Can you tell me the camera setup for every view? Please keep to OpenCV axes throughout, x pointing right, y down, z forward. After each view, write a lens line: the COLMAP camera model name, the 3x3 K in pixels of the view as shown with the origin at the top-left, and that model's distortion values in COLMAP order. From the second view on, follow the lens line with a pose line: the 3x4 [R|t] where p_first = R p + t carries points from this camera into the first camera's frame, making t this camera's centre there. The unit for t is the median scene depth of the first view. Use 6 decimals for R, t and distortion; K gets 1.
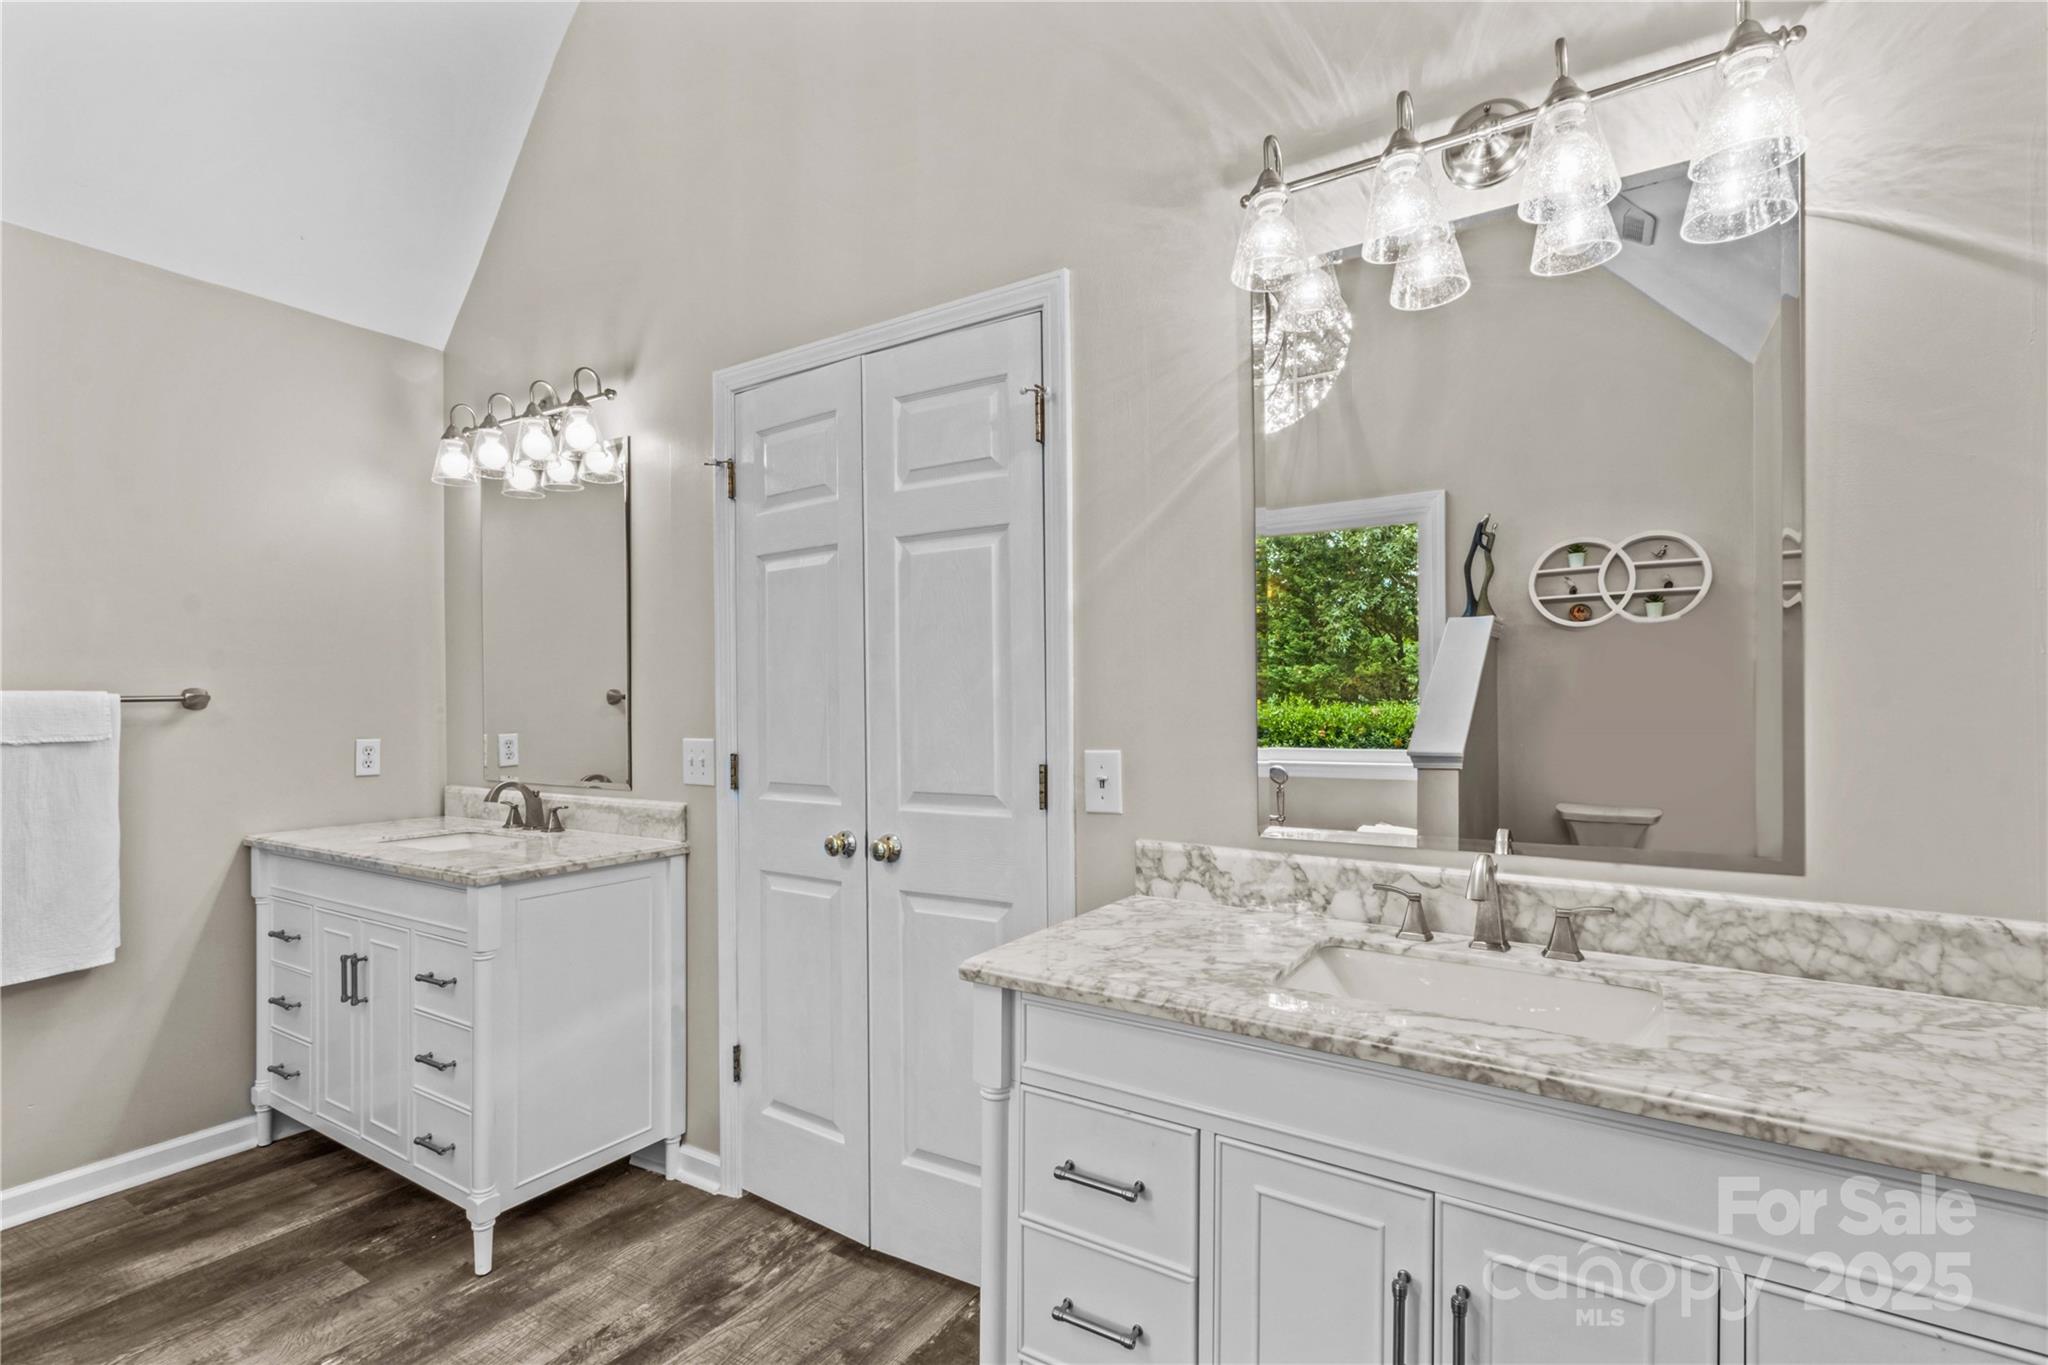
lens RADIAL K [[952.6, 0, 1018.2], [0, 952.6, 697.7], [0, 0, 1]] dist [0.001548, 0.000216]
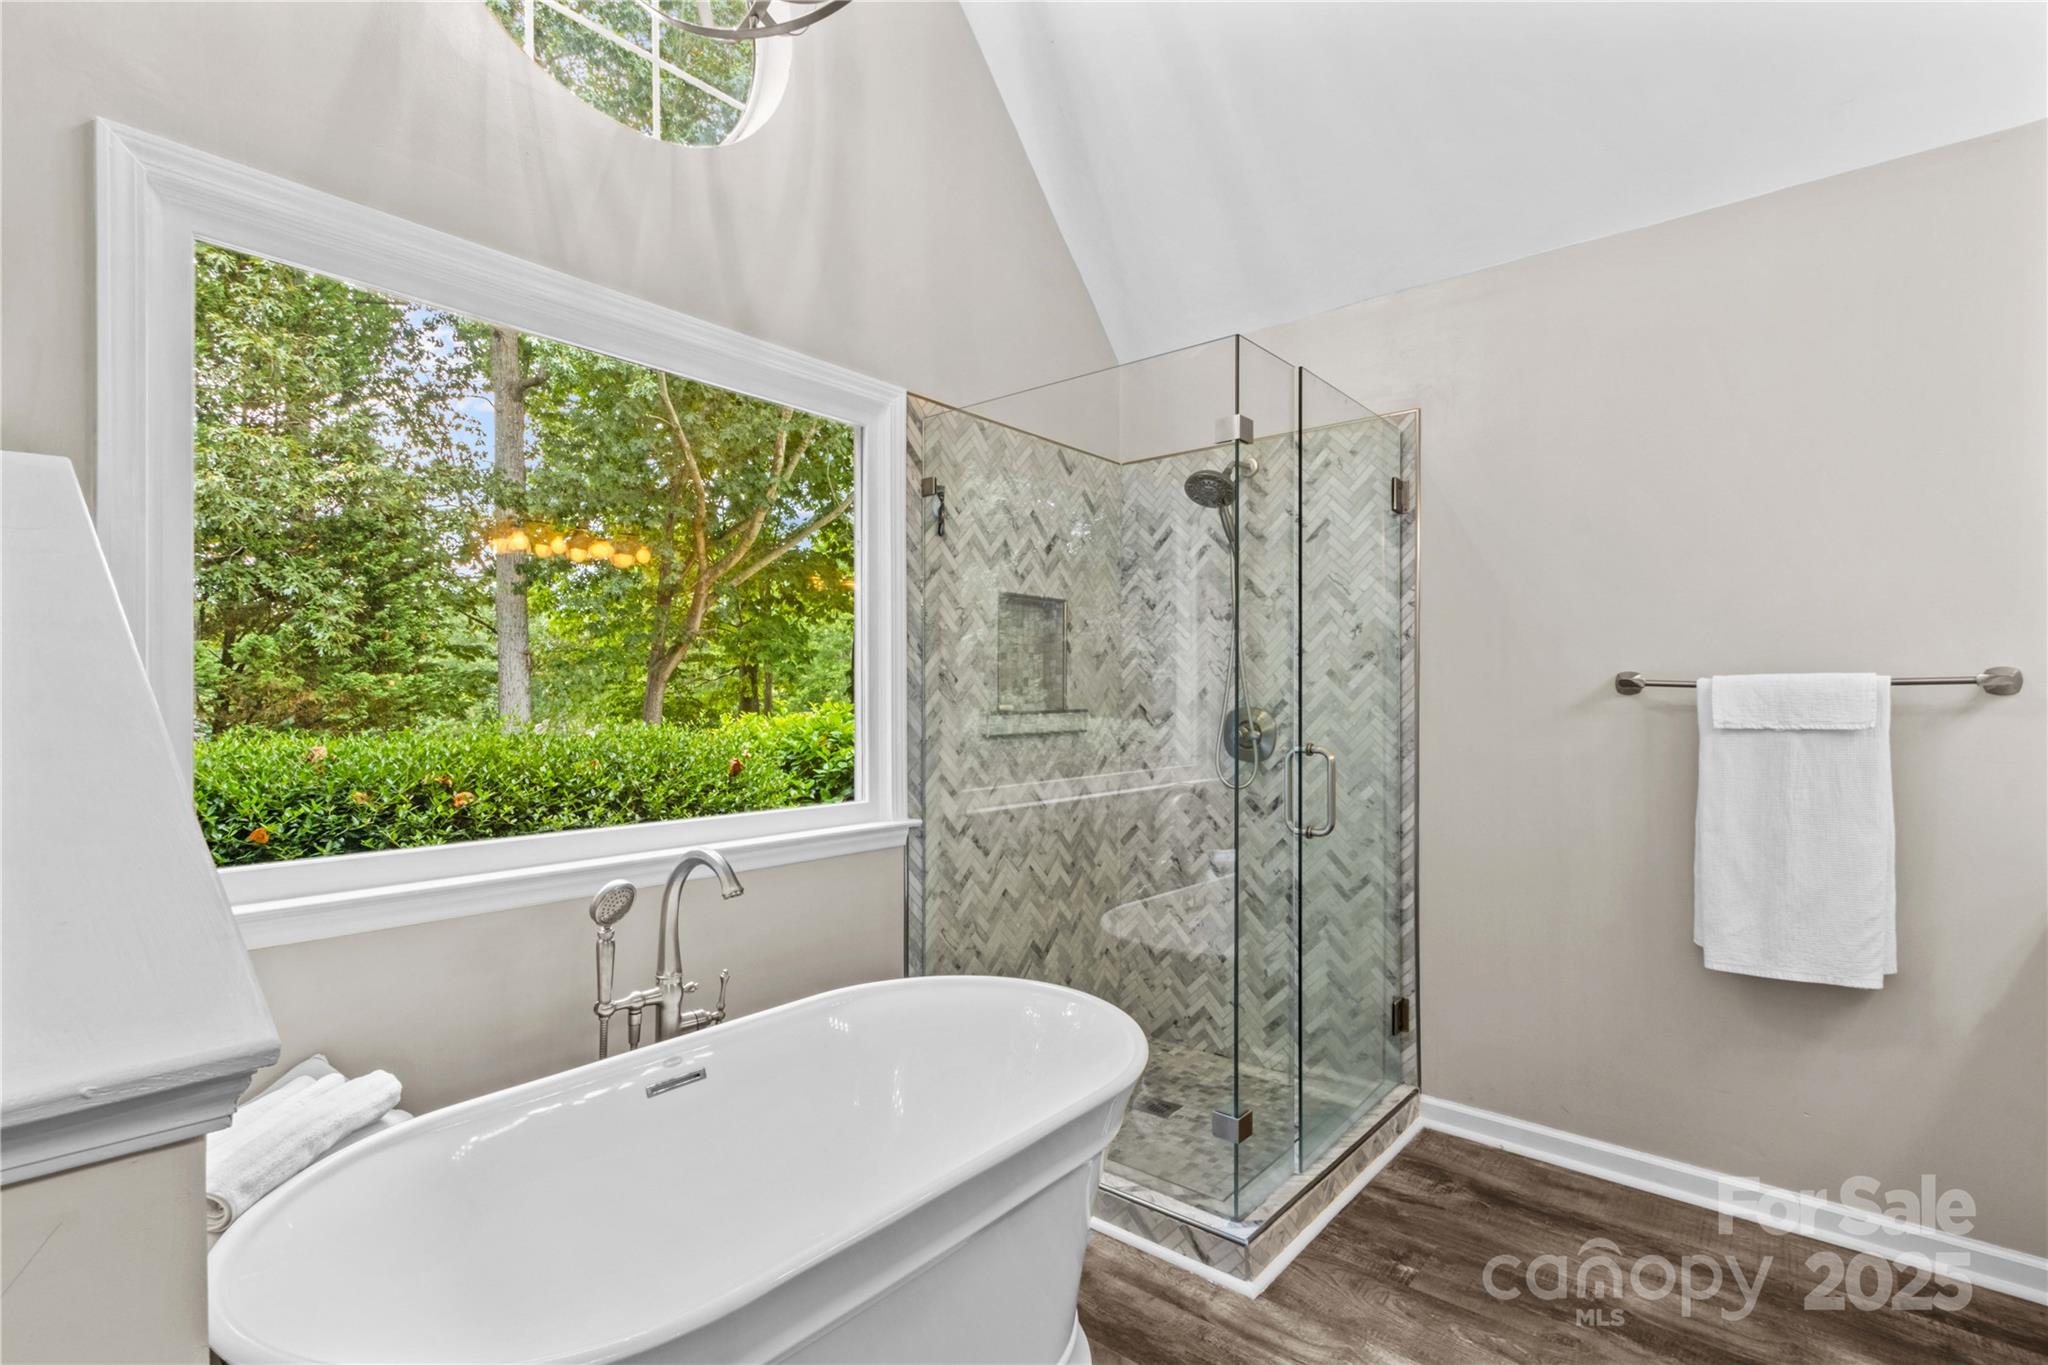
lens RADIAL K [[952.6, 0, 1018.2], [0, 952.6, 697.7], [0, 0, 1]] dist [0.001548, 0.000216]
pose [[-0.122748, 0.005966, -0.992420, -0.006659], [0.008414, 0.999952, 0.004970, 0.005140], [0.992402, -0.007740, -0.122792, 0.345957]]
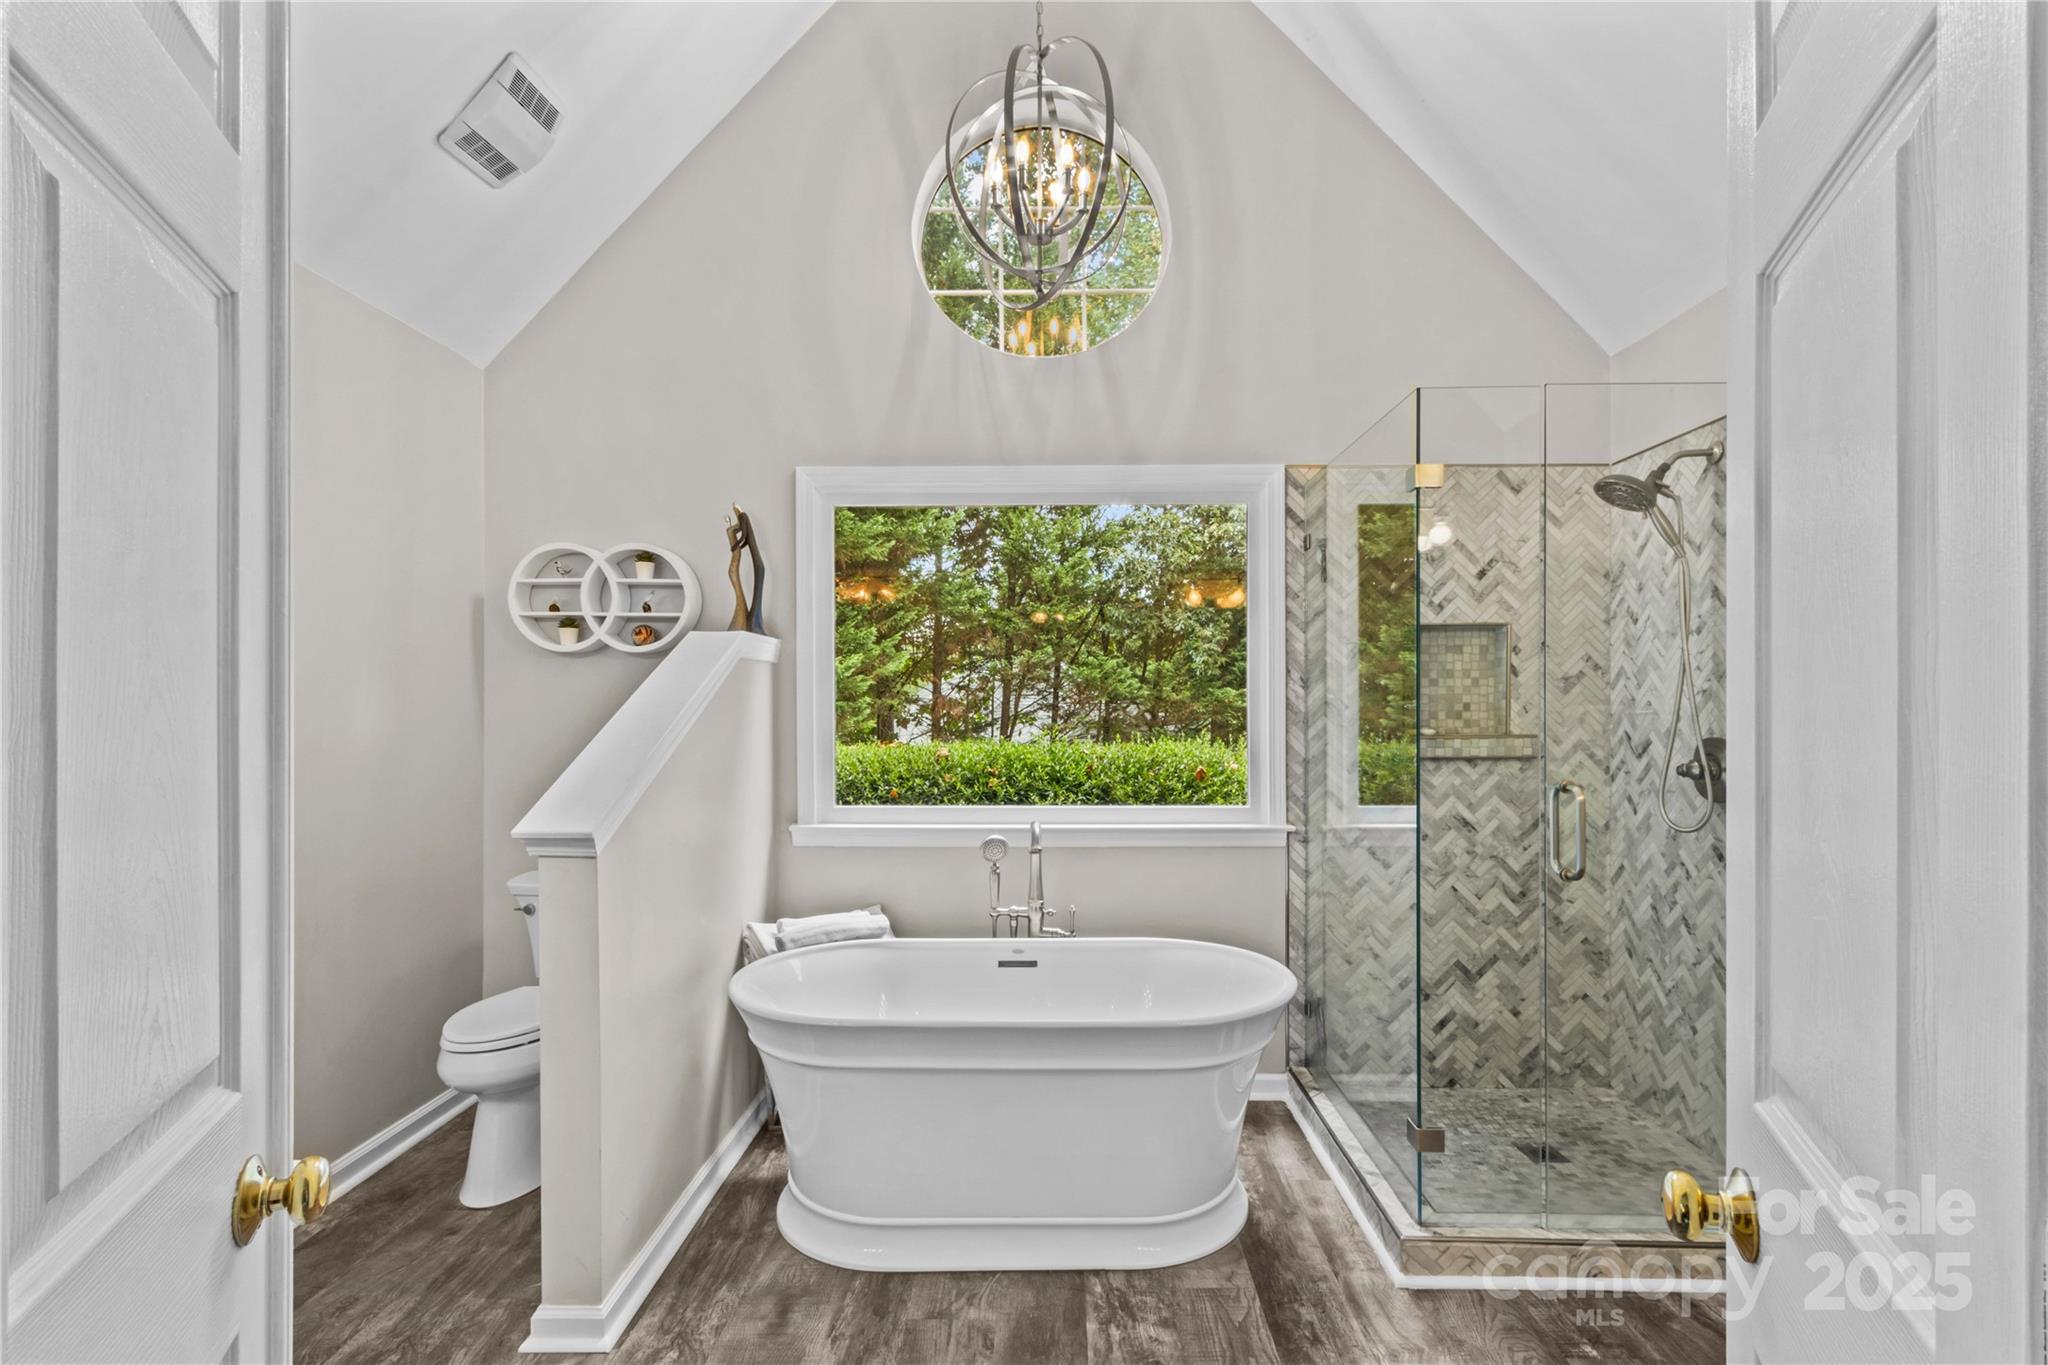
lens RADIAL K [[955.5, 0, 1027.0], [0, 955.5, 706.0], [0, 0, 1]] dist [0.001467, 0.000027]
pose [[-0.845954, 0.008099, -0.533194, -0.077242], [0.010860, 0.999939, -0.002042, -0.014549], [0.533145, -0.007518, -0.845990, 0.987625]]
